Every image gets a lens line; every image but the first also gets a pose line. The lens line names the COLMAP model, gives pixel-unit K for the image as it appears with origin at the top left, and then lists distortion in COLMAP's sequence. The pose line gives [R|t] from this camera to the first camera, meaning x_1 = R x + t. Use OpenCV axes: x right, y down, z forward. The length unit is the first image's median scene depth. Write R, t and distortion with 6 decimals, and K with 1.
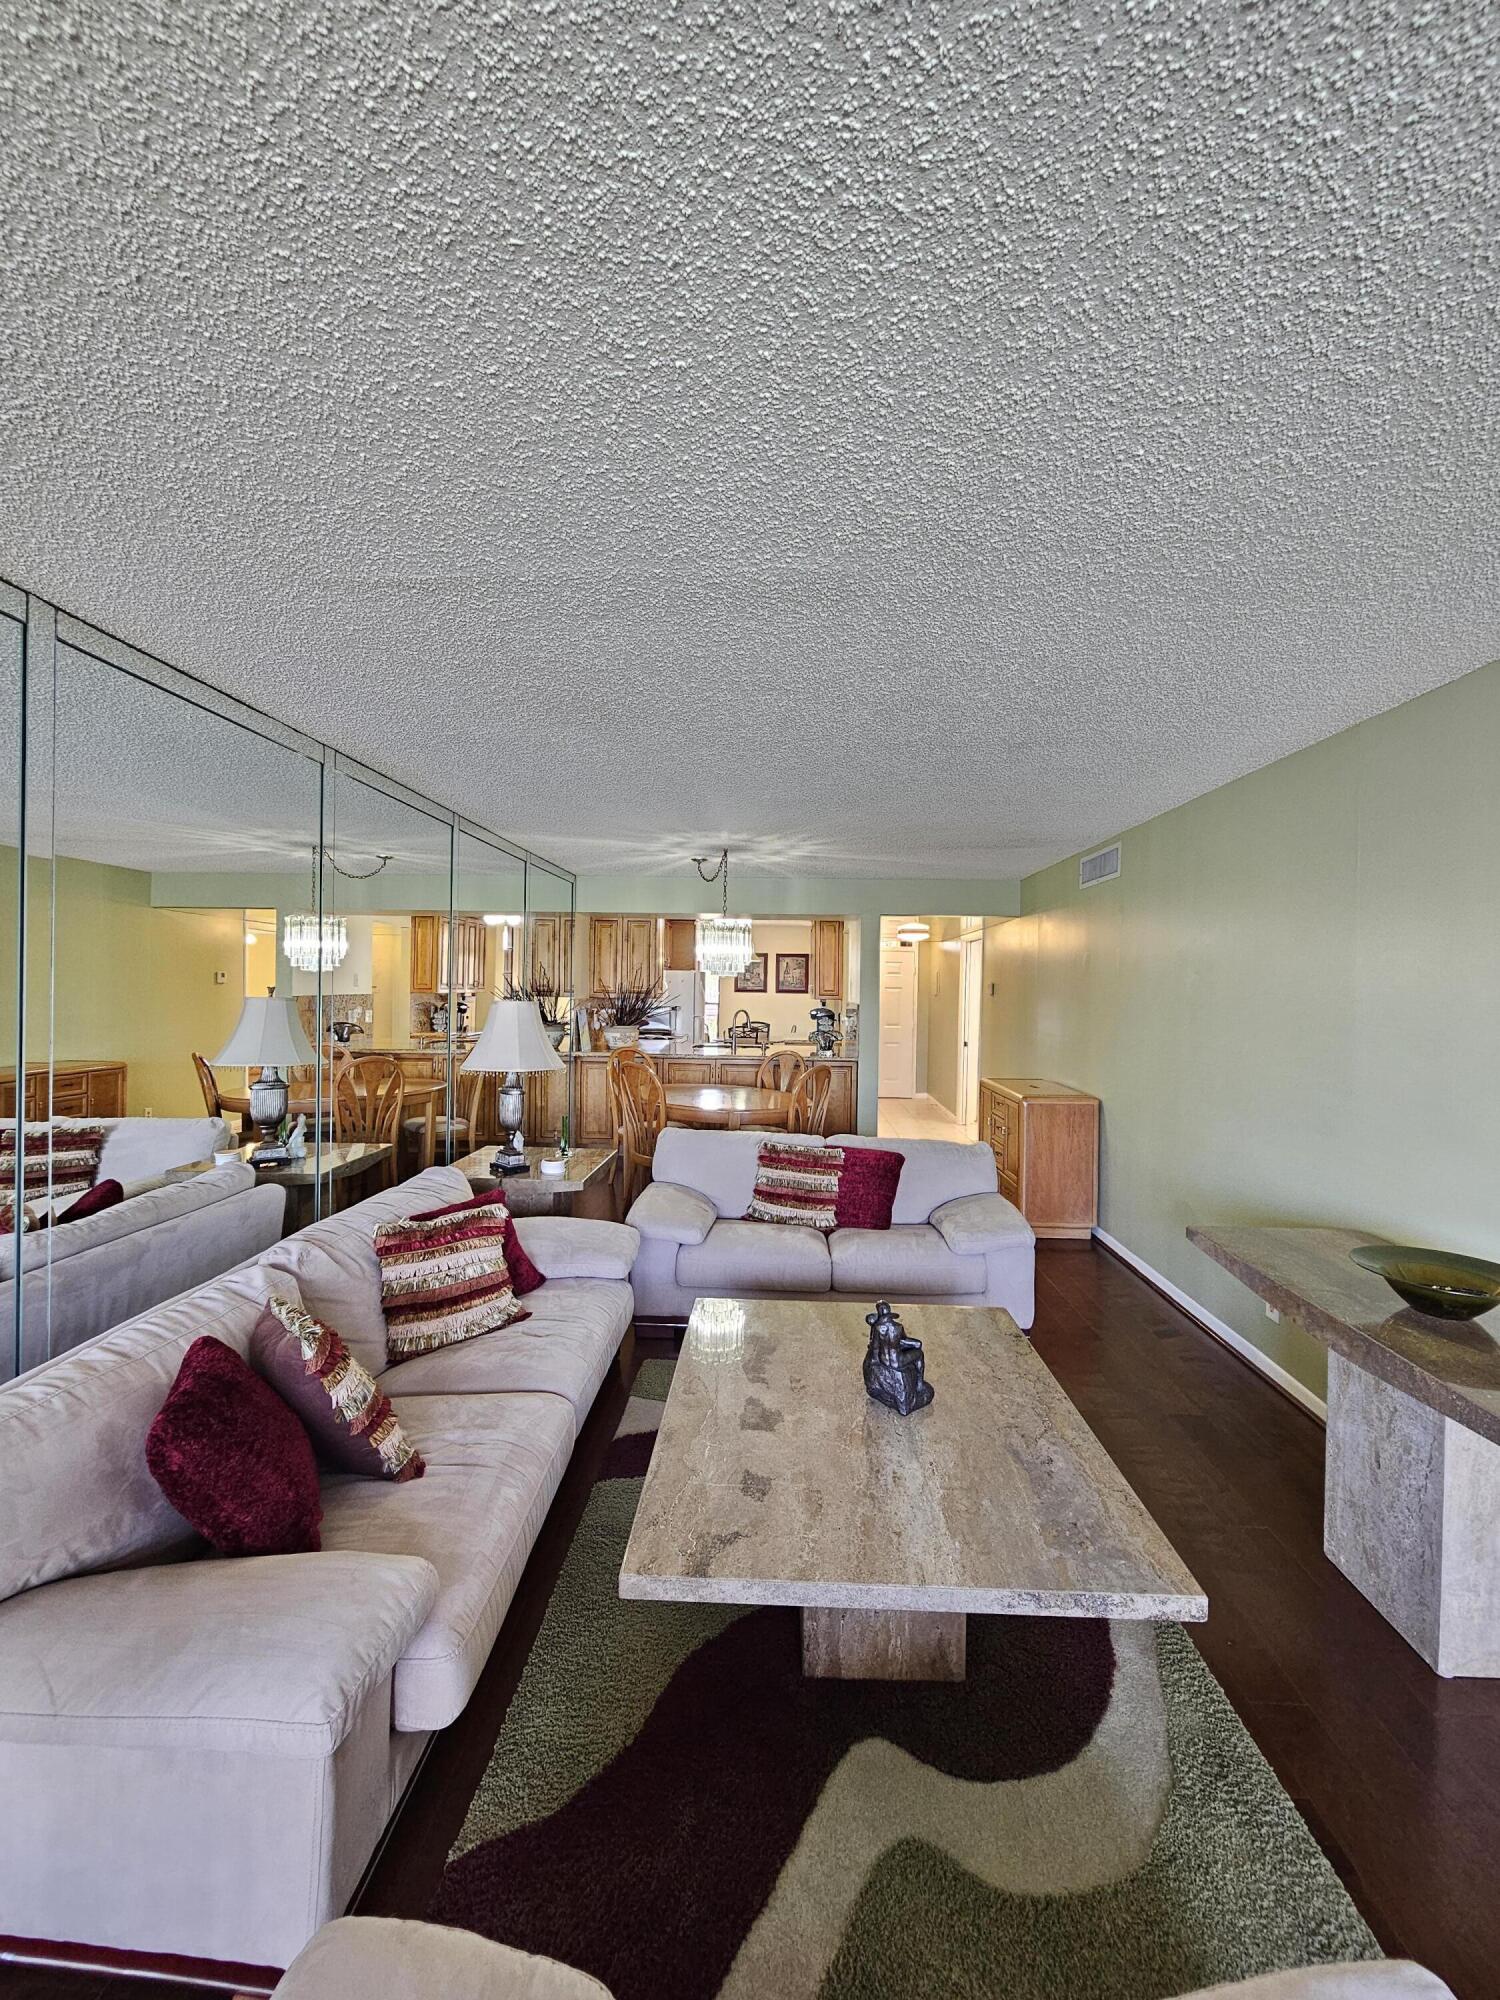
lens RADIAL K [[815.9, 0, 748.8], [0, 815.9, 995.8], [0, 0, 1]] dist [-0.004272, -0.000413]
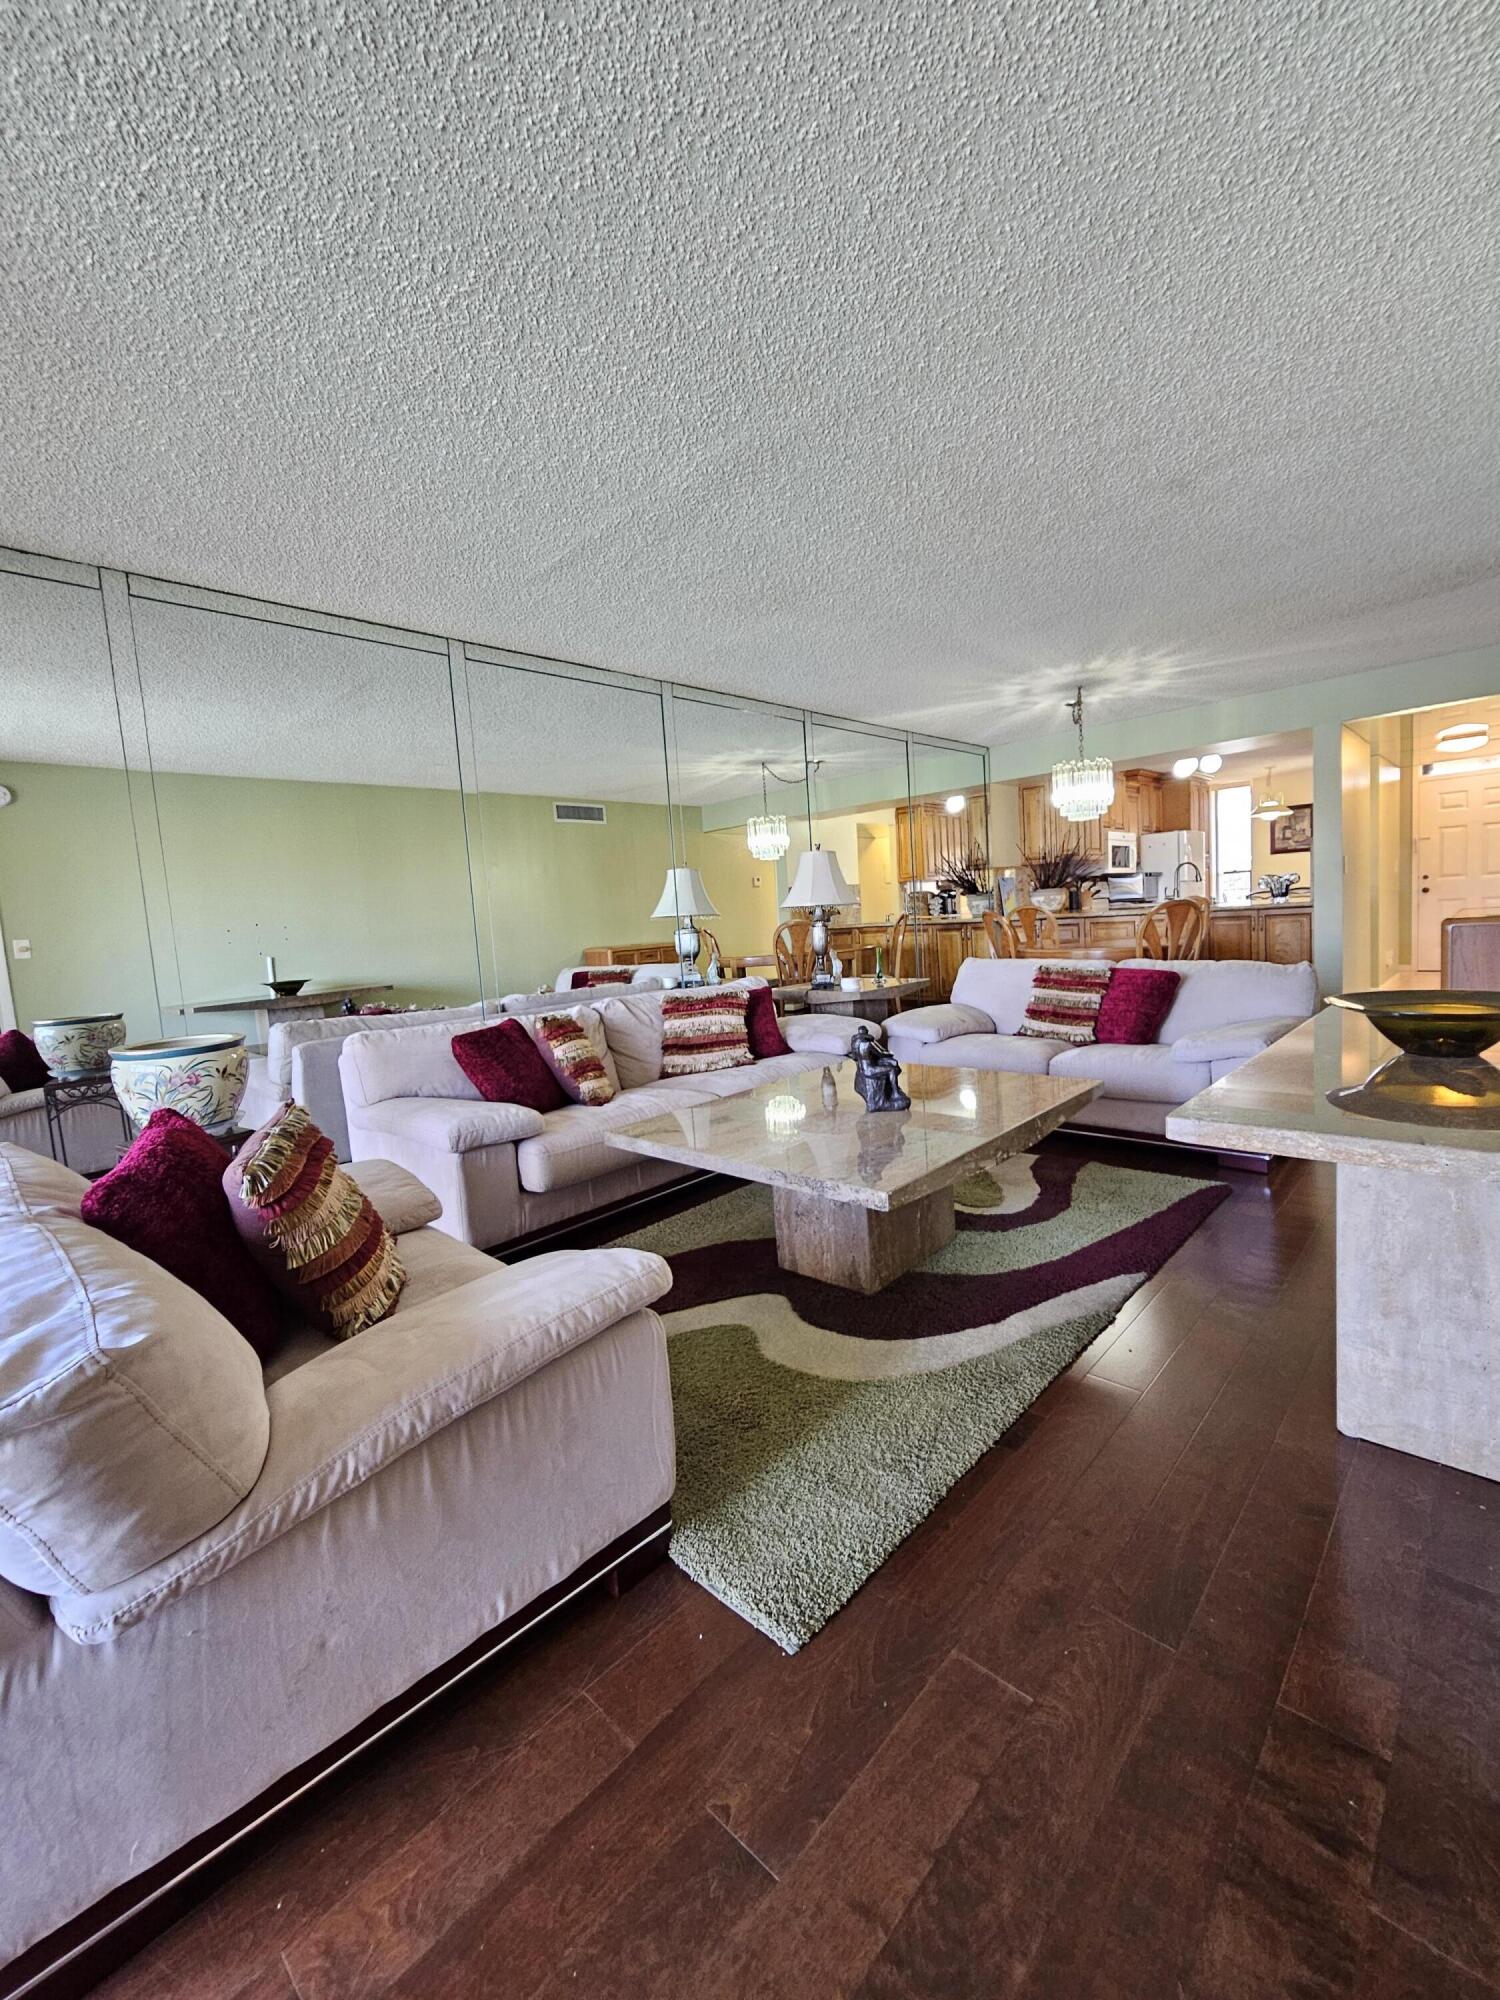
lens RADIAL K [[815.9, 0, 758.4], [0, 815.9, 1001.2], [0, 0, 1]] dist [-0.004272, -0.000413]
pose [[0.755710, 0.003630, -0.654897, 0.446587], [0.071368, 0.993573, 0.087861, 0.112162], [0.651006, -0.113136, 0.750594, -0.020568]]
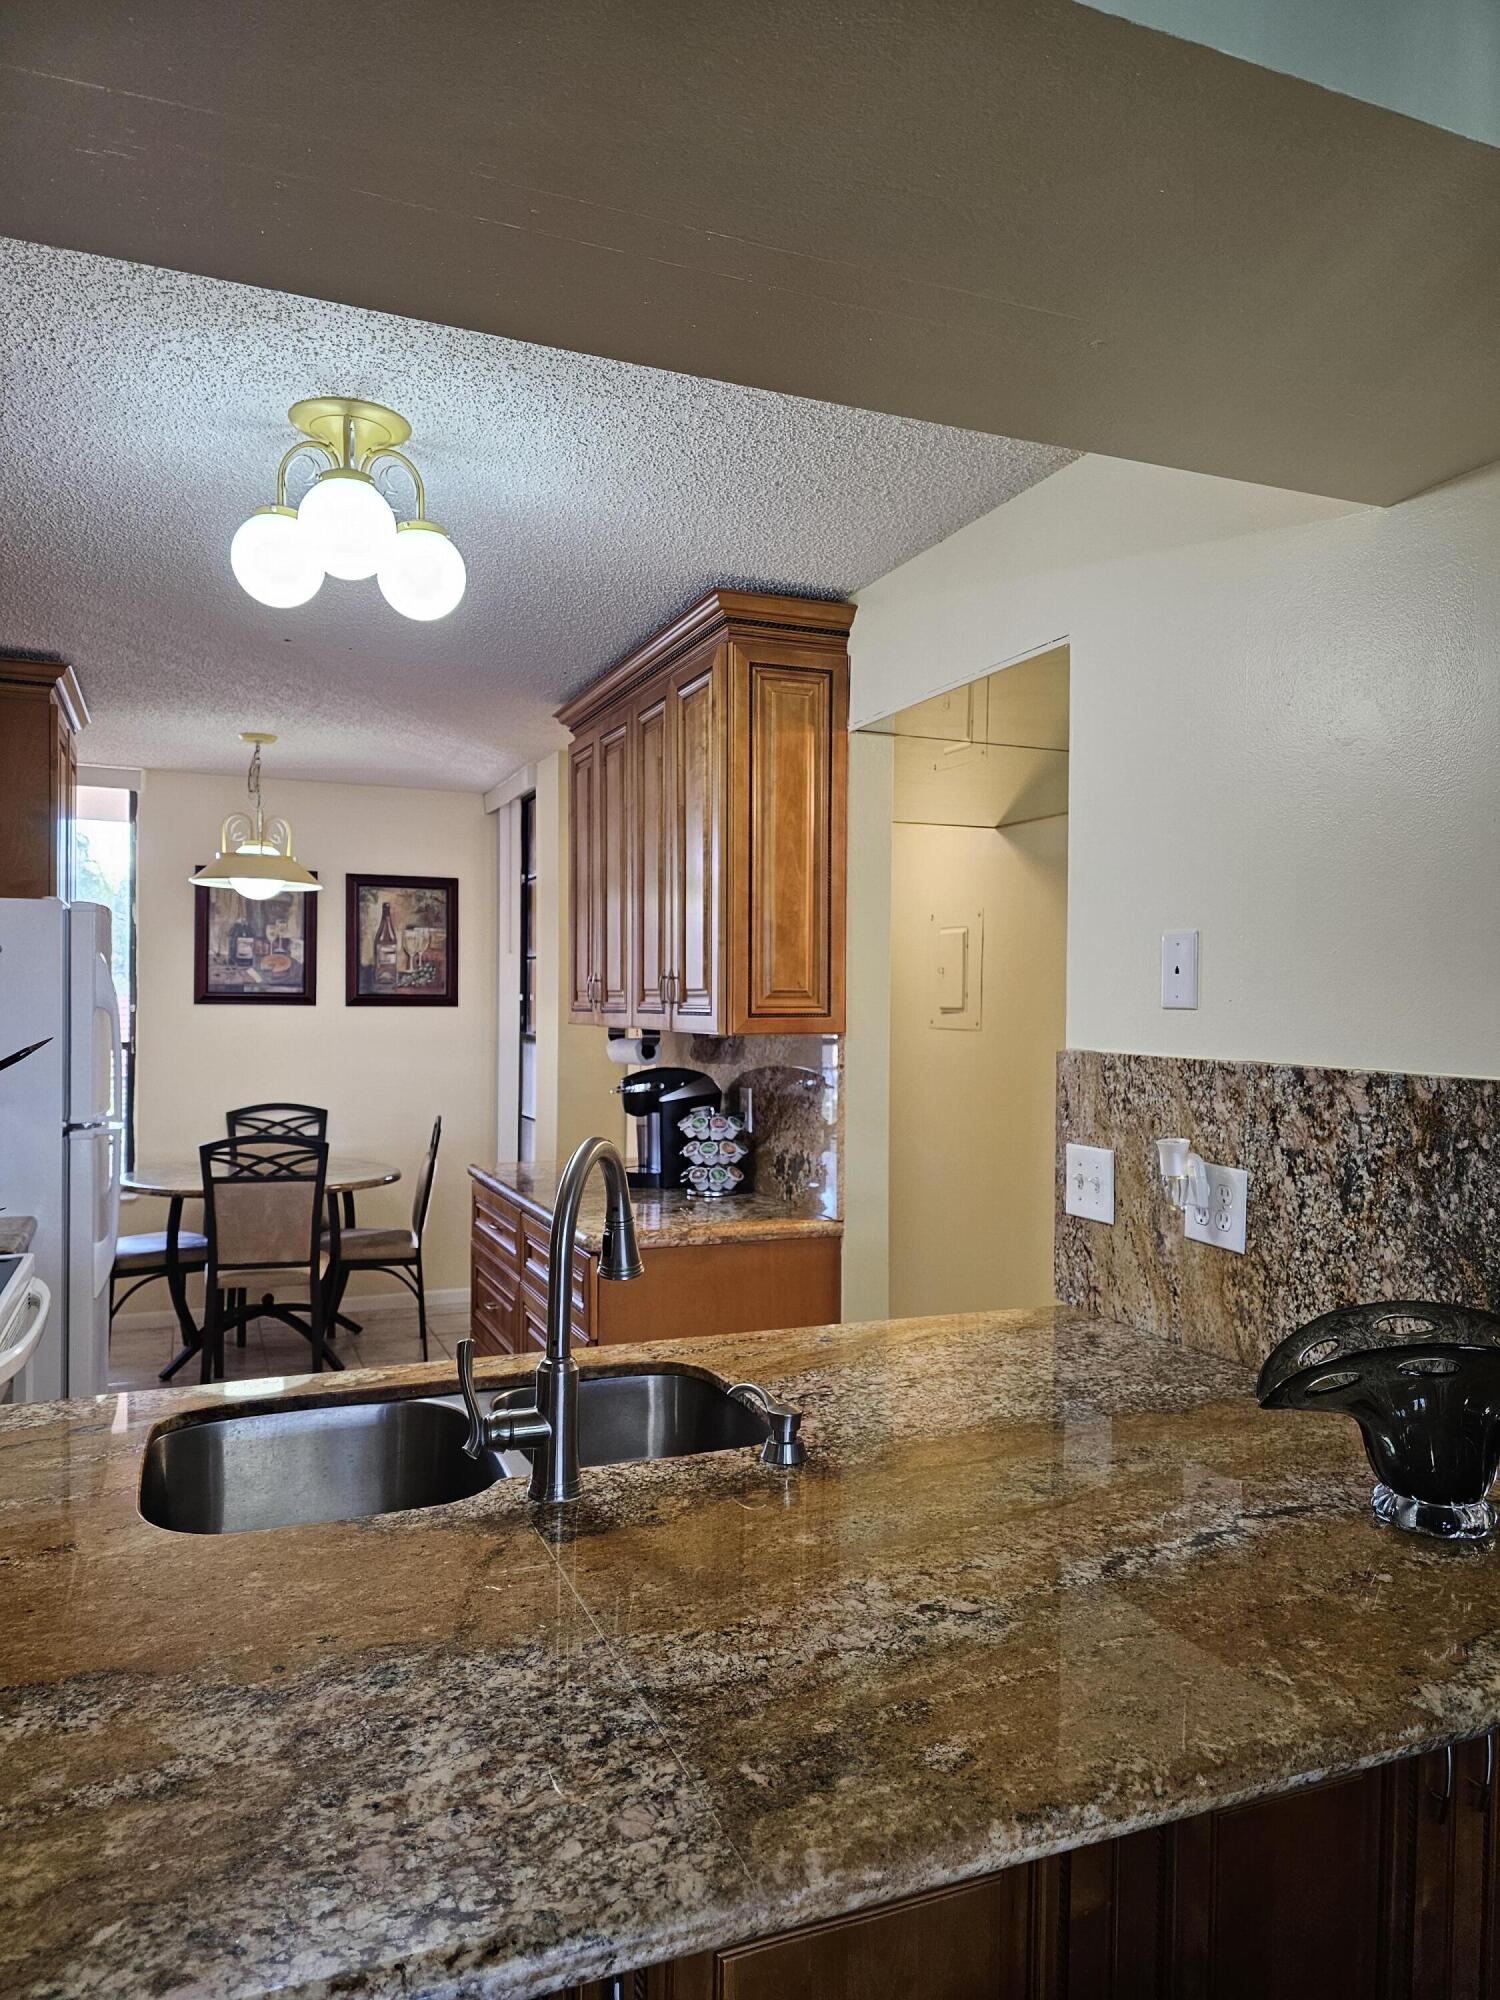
lens RADIAL K [[1348.8, 0, 751.2], [0, 1348.8, 1011.6], [0, 0, 1]] dist [0.050546, -0.048906]
pose [[0.904408, -0.009265, 0.426567, -0.147844], [0.007338, 0.999954, 0.006161, -0.010052], [-0.426605, -0.002442, 0.904435, 1.579261]]
